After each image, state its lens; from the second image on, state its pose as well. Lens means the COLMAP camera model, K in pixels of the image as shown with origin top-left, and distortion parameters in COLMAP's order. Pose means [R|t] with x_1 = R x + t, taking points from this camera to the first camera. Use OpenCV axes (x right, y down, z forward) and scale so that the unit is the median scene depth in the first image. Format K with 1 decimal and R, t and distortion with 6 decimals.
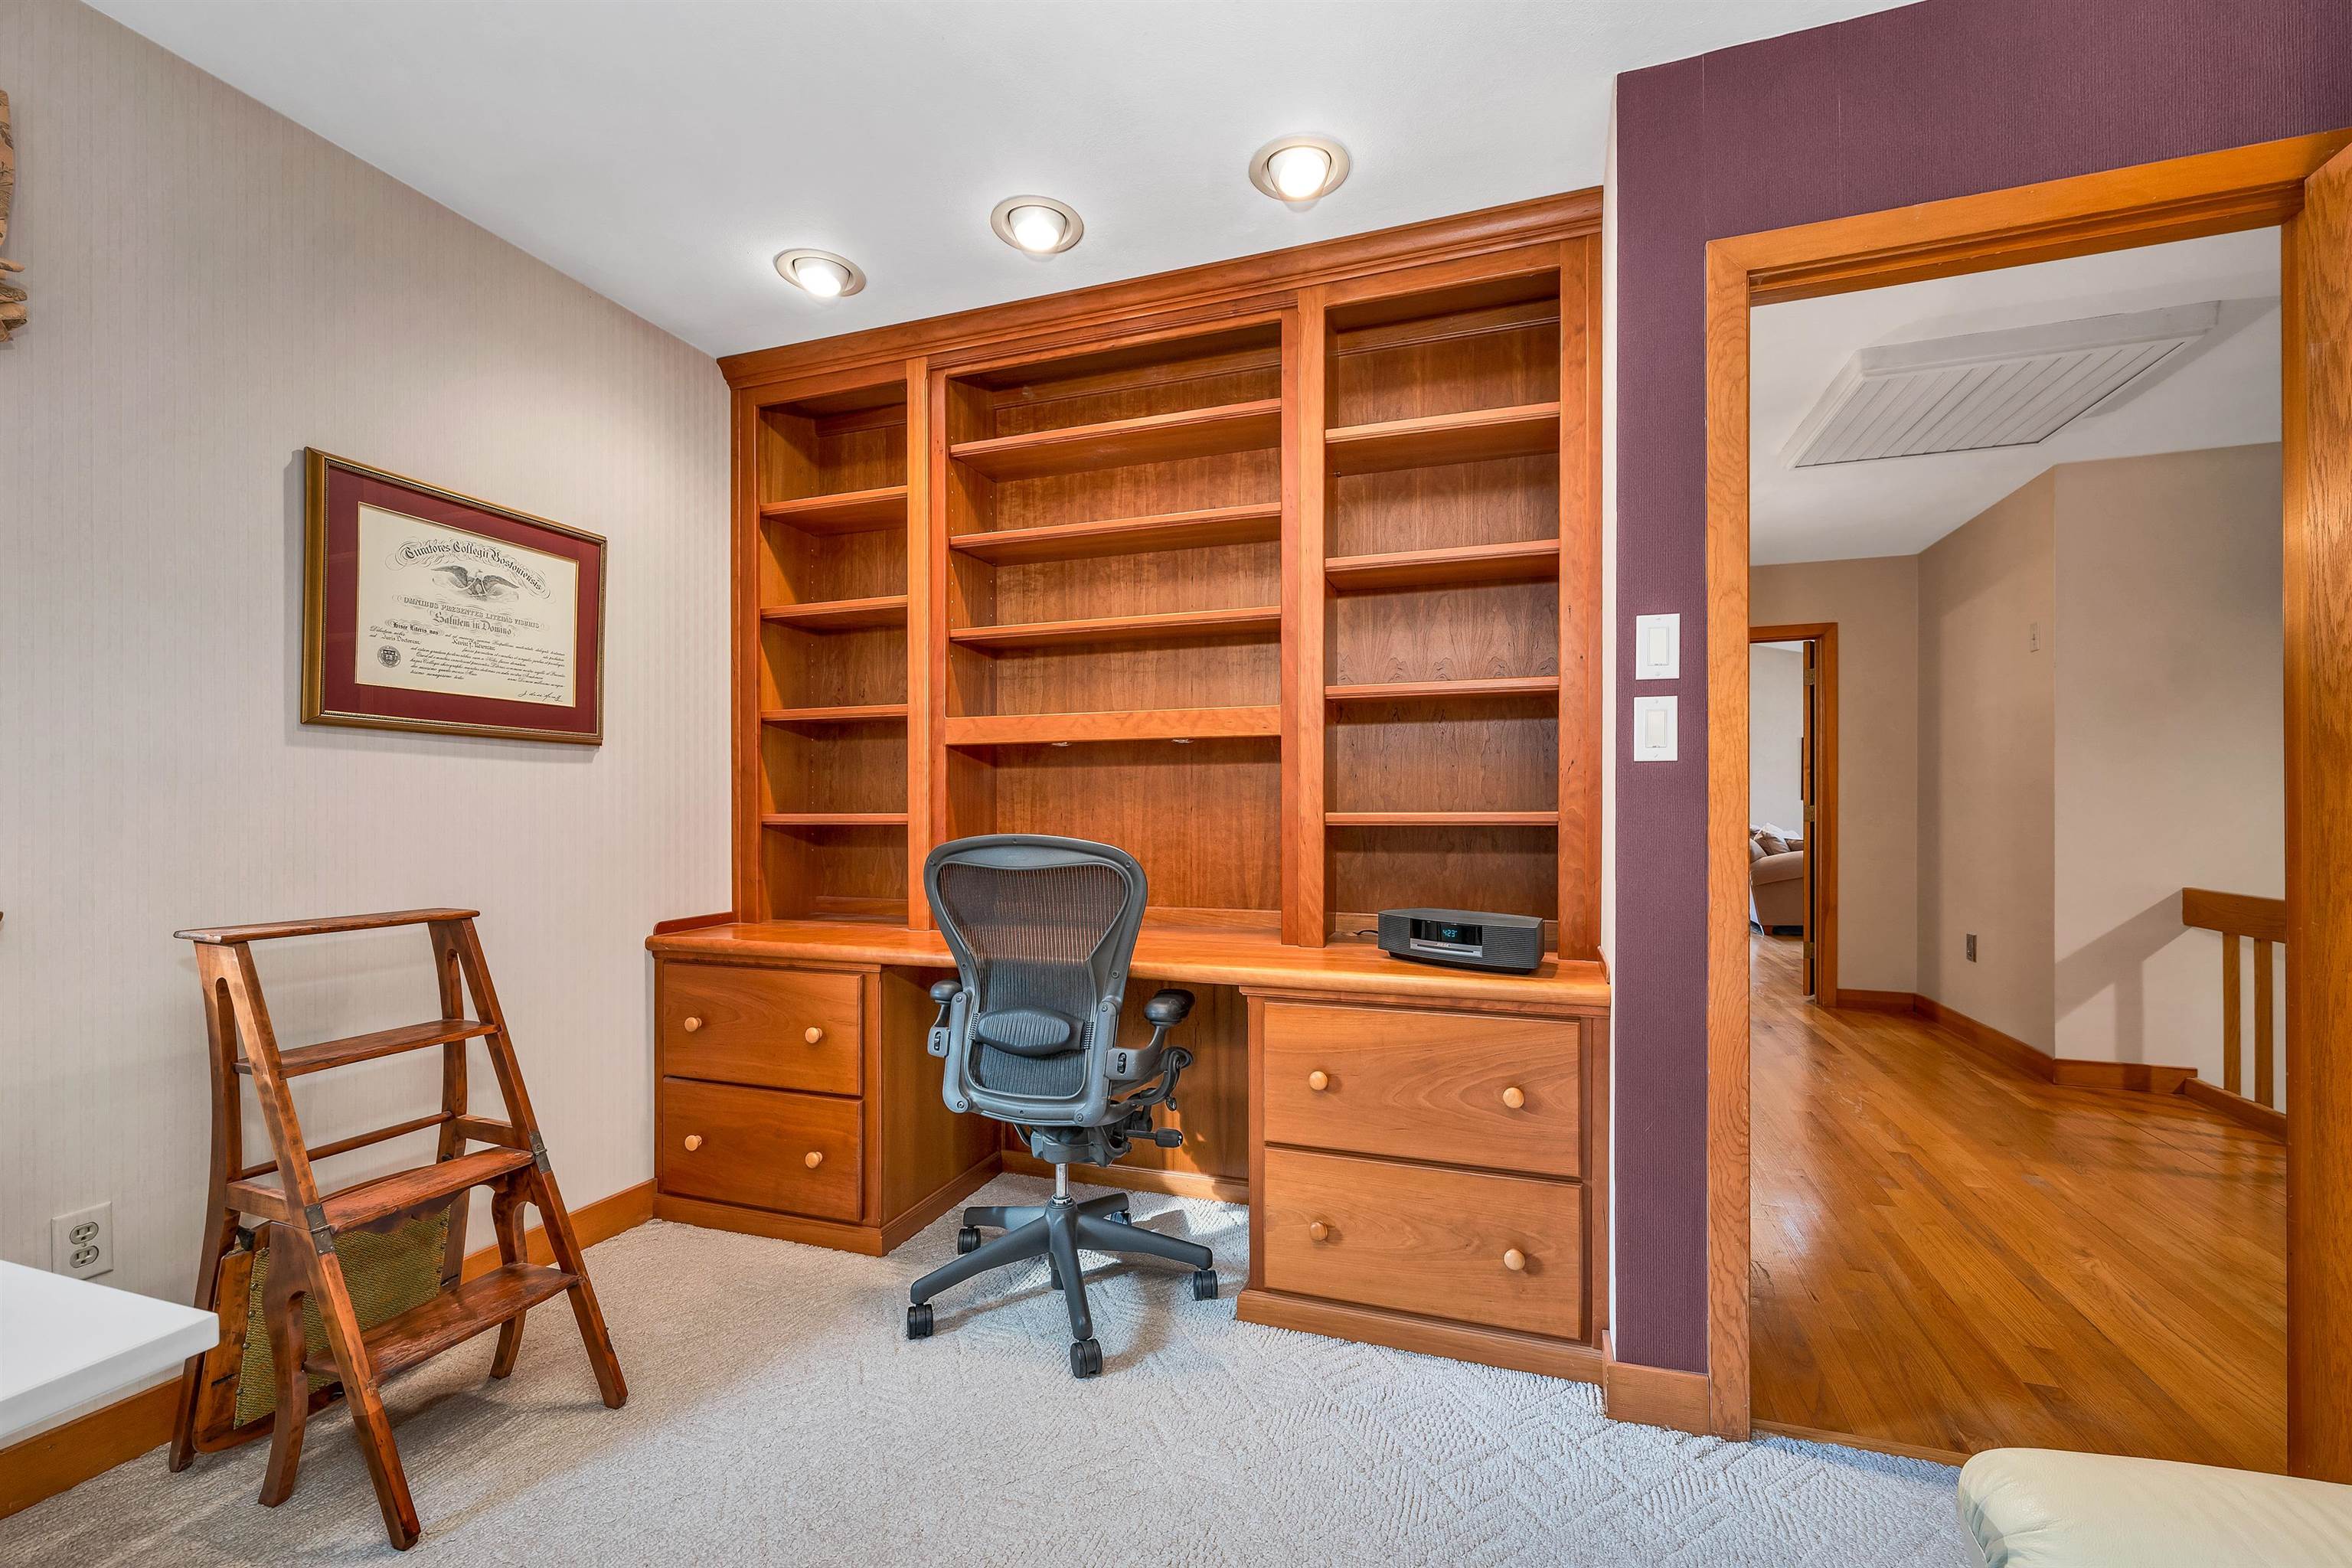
lens RADIAL K [[990.1, 0, 1174.9], [0, 990.1, 807.8], [0, 0, 1]] dist [-0.000009, 0.000055]
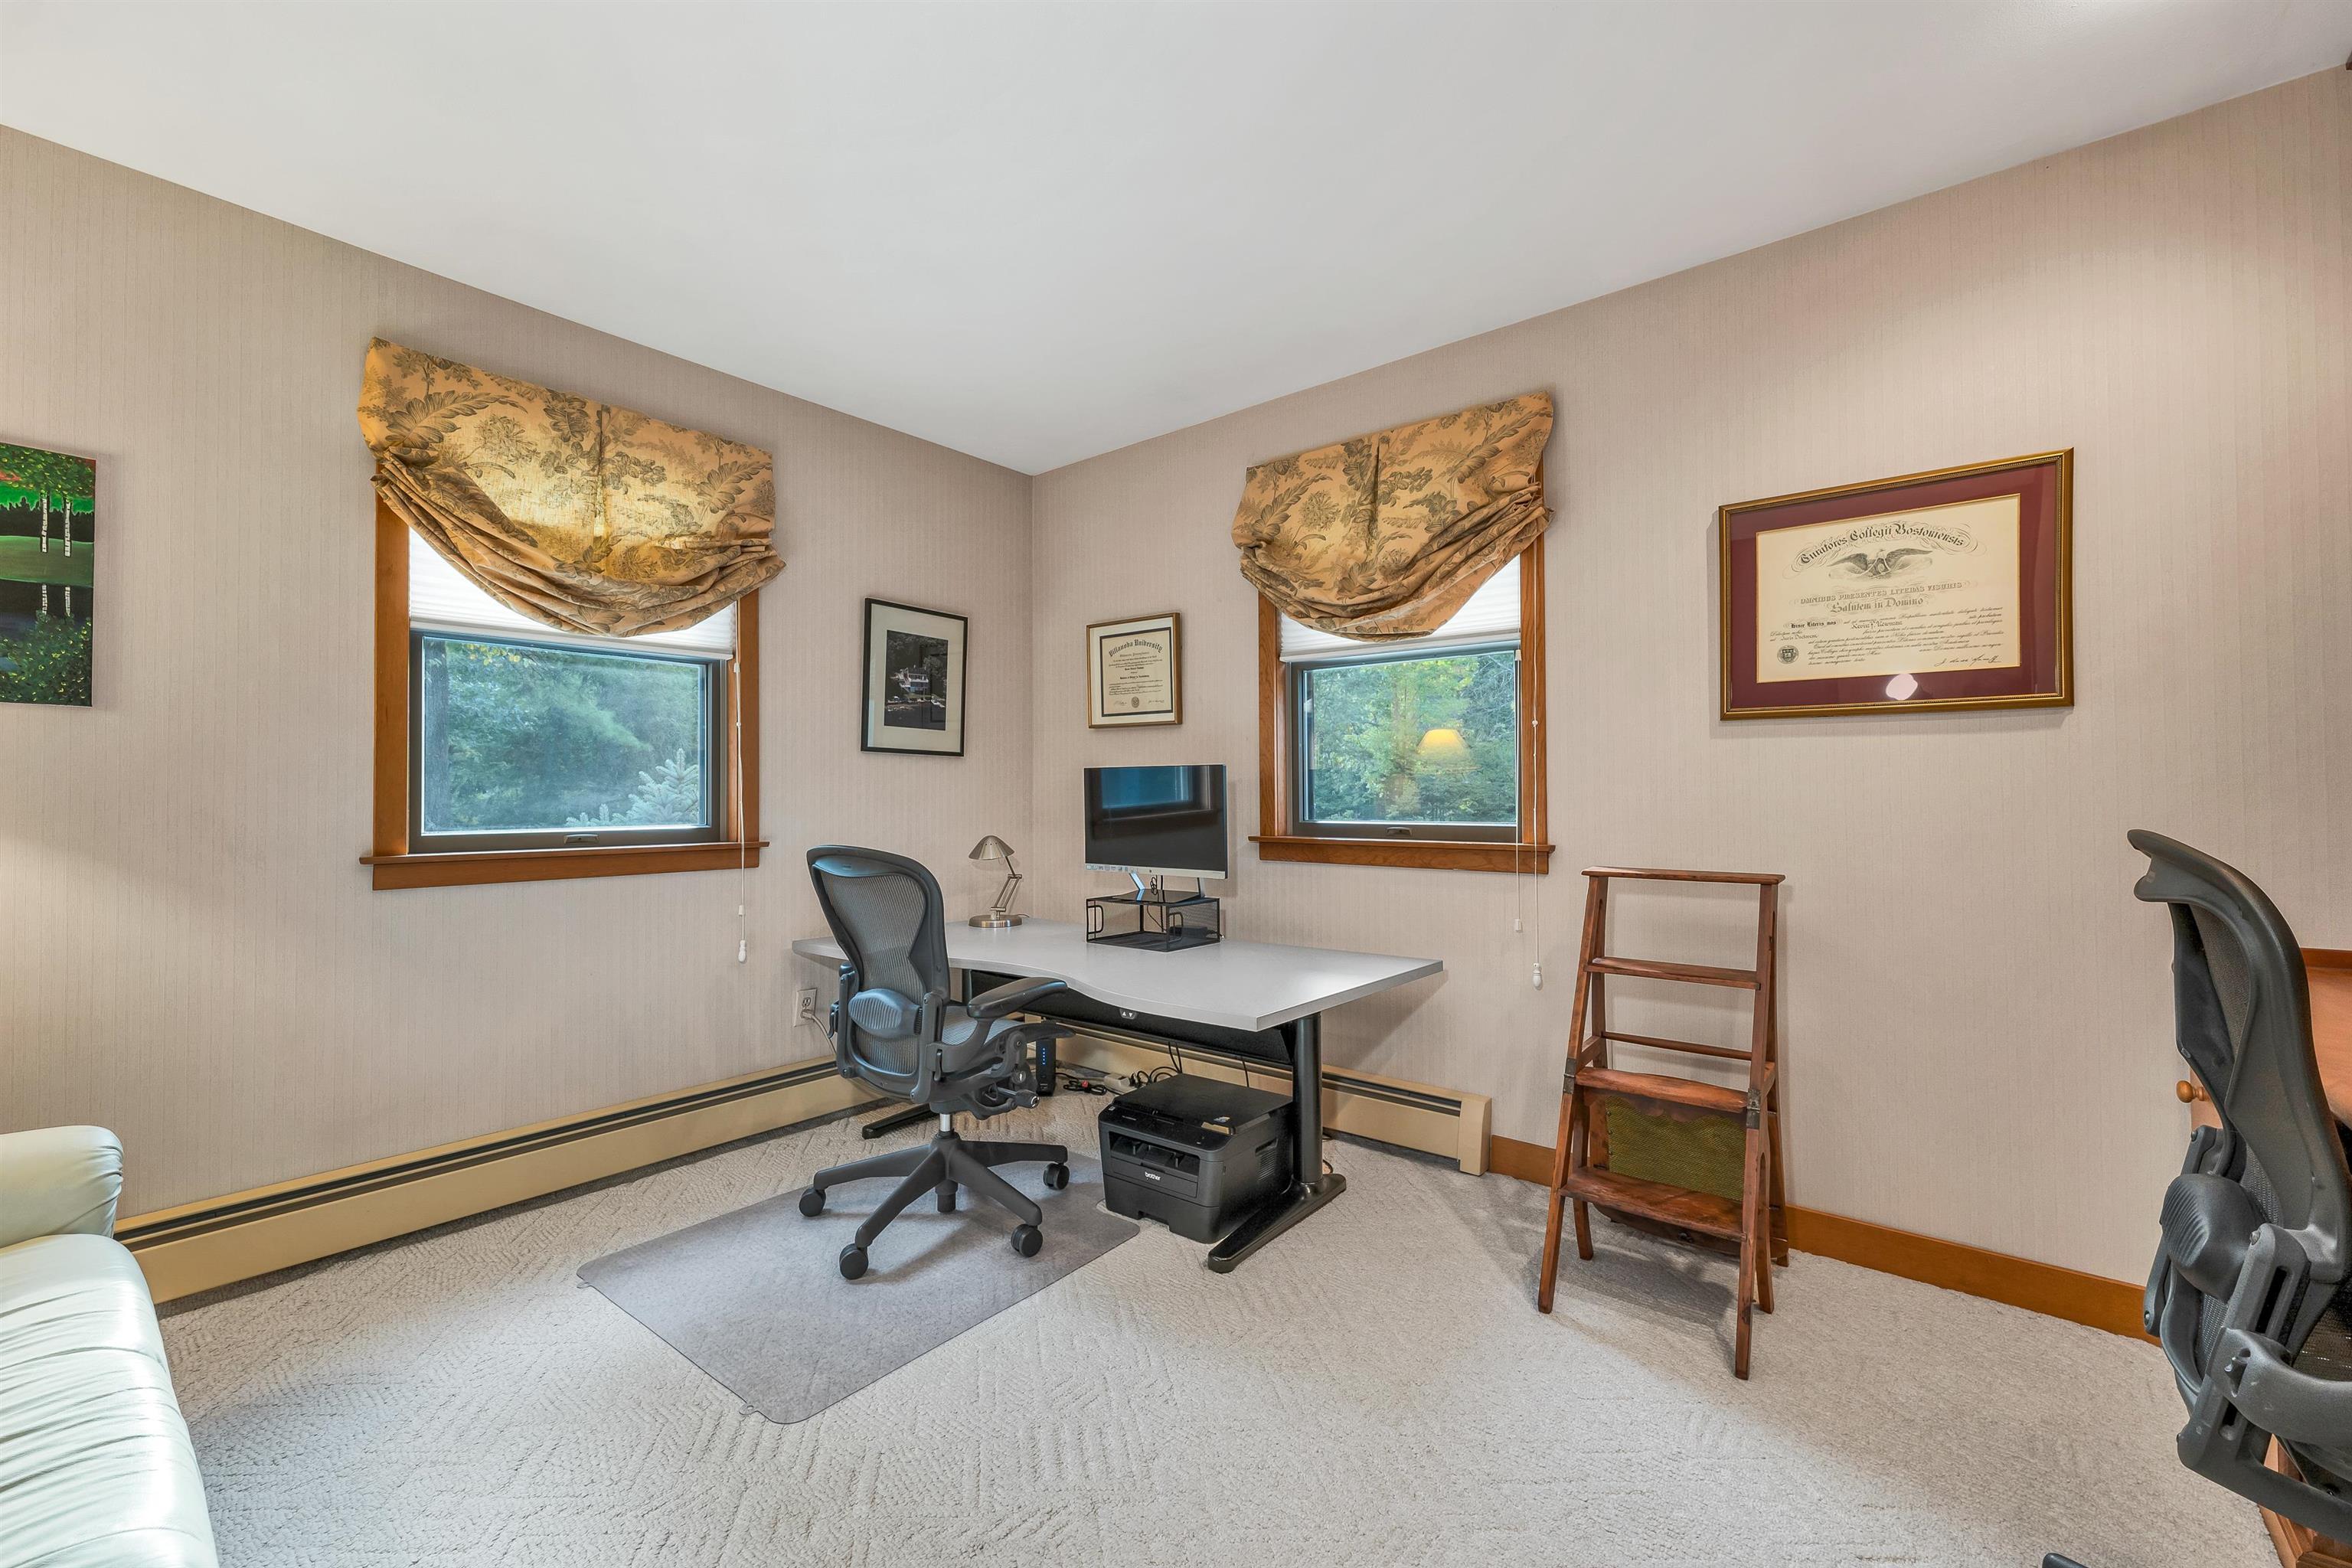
lens RADIAL K [[982.6, 0, 1178.1], [0, 982.6, 792.0], [0, 0, 1]] dist [0.000699, 0.000436]
pose [[-0.316192, -0.005832, -0.948677, 0.499884], [0.006503, 0.999944, -0.008315, 0.012161], [0.948673, -0.008799, -0.316136, 0.662887]]
